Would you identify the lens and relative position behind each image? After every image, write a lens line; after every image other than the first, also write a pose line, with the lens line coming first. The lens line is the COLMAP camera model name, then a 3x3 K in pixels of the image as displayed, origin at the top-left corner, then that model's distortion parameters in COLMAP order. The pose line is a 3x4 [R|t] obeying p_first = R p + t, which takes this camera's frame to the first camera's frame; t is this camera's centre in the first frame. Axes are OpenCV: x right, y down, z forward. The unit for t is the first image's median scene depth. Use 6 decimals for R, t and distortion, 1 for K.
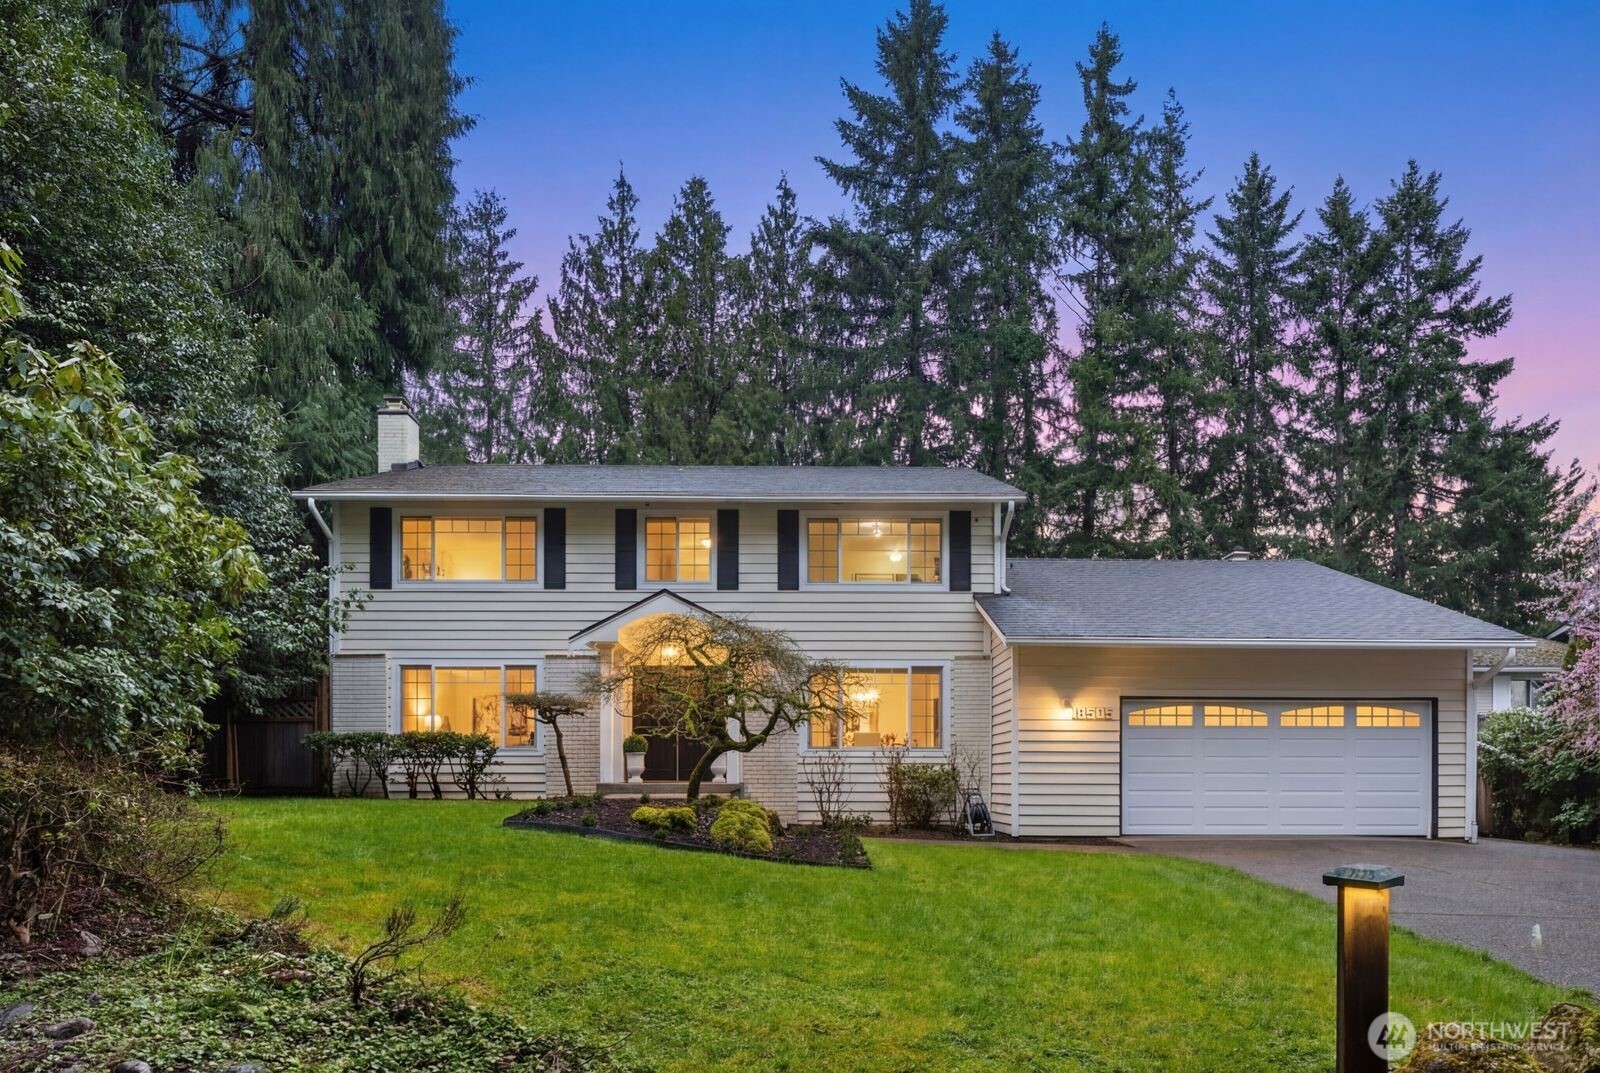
lens RADIAL K [[849.5, 0, 804.5], [0, 849.5, 540.3], [0, 0, 1]] dist [-0.012852, 0.009525]
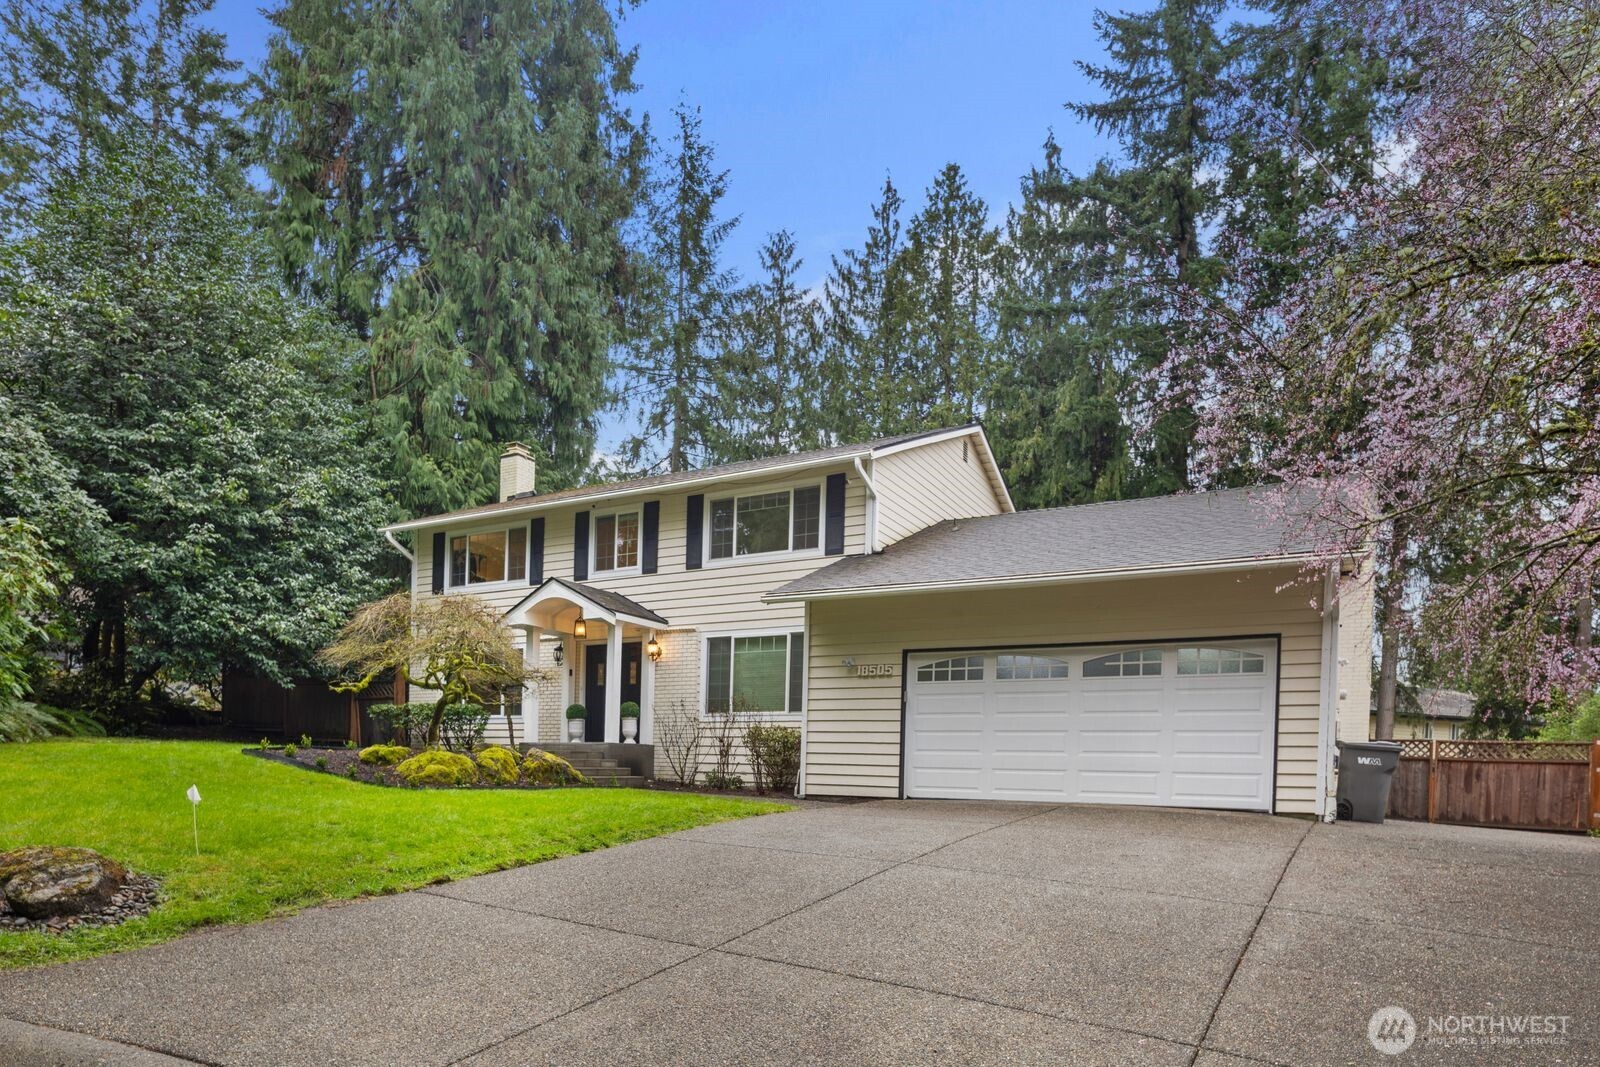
lens RADIAL K [[849.5, 0, 792.9], [0, 849.5, 541.5], [0, 0, 1]] dist [-0.012852, 0.009525]
pose [[0.889205, -0.102529, -0.445872, 0.577318], [0.105738, 0.994236, -0.017752, 0.055781], [0.445122, -0.031361, 0.894920, 0.089512]]
